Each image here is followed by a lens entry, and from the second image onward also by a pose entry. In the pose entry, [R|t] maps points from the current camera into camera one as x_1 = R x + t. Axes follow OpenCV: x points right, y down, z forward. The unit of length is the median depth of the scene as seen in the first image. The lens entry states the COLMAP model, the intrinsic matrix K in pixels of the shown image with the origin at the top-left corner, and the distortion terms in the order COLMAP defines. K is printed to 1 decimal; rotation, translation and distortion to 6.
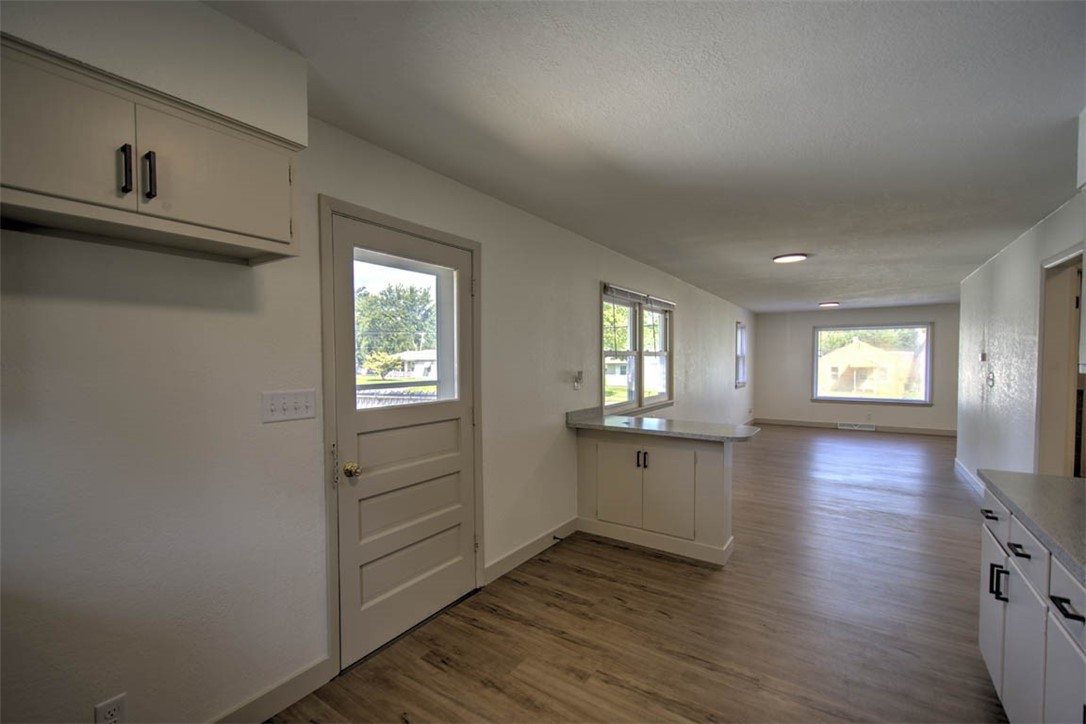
lens RADIAL K [[450.9, 0, 541.4], [0, 450.9, 368.2], [0, 0, 1]] dist [-0.000353, -0.000018]
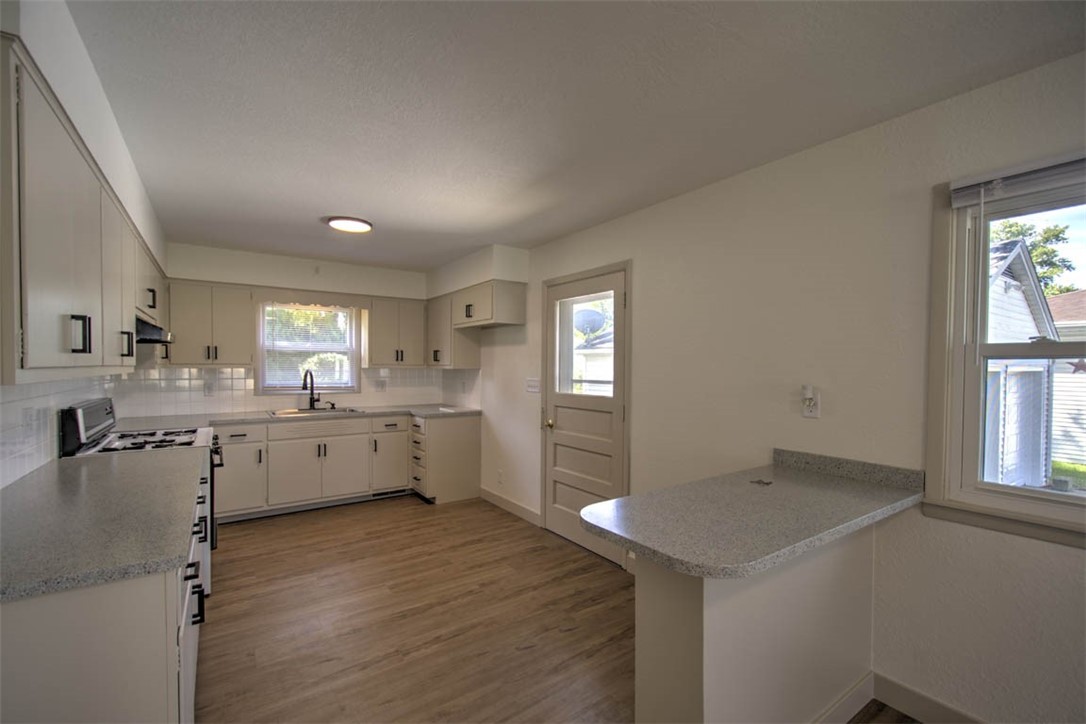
lens RADIAL K [[461.3, 0, 548.1], [0, 461.3, 375.7], [0, 0, 1]] dist [-0.004583, -0.000212]
pose [[-0.334898, 0.020213, -0.942038, 1.256200], [-0.021245, 0.999354, 0.028996, -0.024323], [0.942015, 0.029724, -0.334252, 1.508200]]
